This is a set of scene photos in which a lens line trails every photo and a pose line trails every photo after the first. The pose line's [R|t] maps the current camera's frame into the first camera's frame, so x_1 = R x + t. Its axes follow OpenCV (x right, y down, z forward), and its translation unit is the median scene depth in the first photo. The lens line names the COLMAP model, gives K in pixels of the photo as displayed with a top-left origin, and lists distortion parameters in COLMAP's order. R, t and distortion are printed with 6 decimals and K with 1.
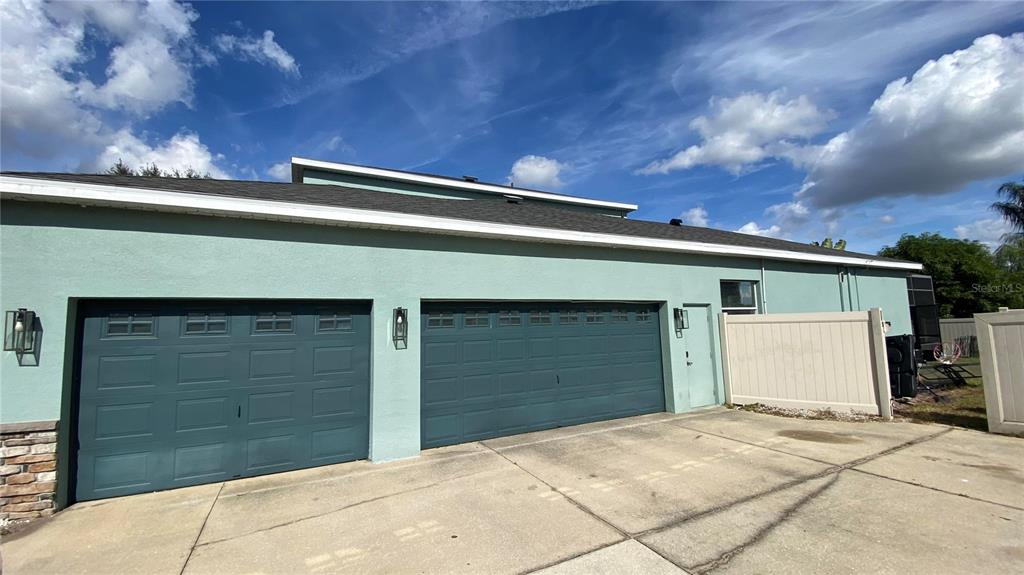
lens RADIAL K [[415.5, 0, 513.3], [0, 415.5, 282.8], [0, 0, 1]] dist [0.001554, -0.012877]
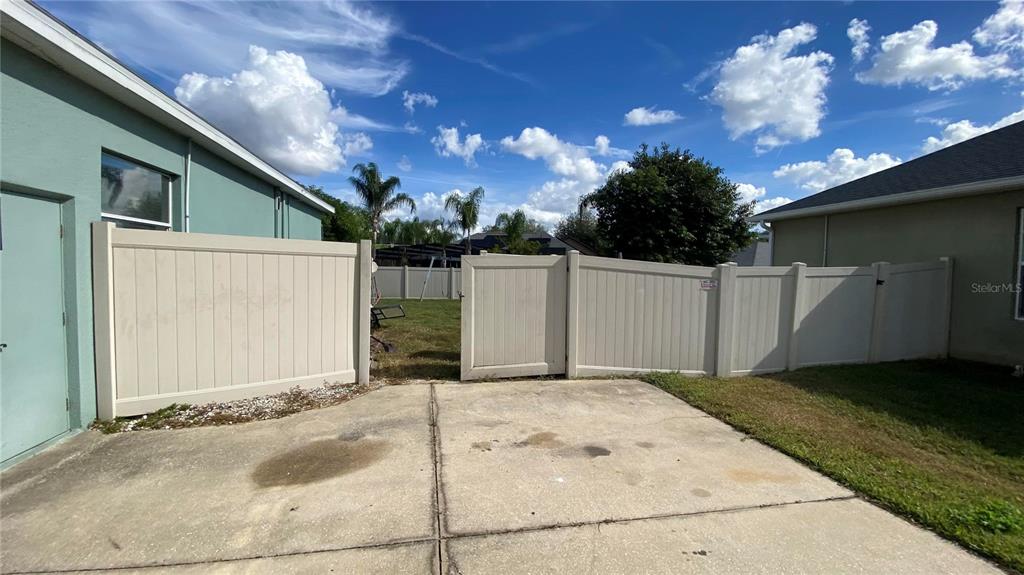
lens RADIAL K [[415.5, 0, 513.3], [0, 415.5, 282.8], [0, 0, 1]] dist [0.001554, -0.012877]
pose [[0.253861, -0.000286, 0.967241, 0.217201], [-0.132456, 0.990569, 0.035057, 0.072652], [-0.958128, -0.137017, 0.251429, 0.528106]]
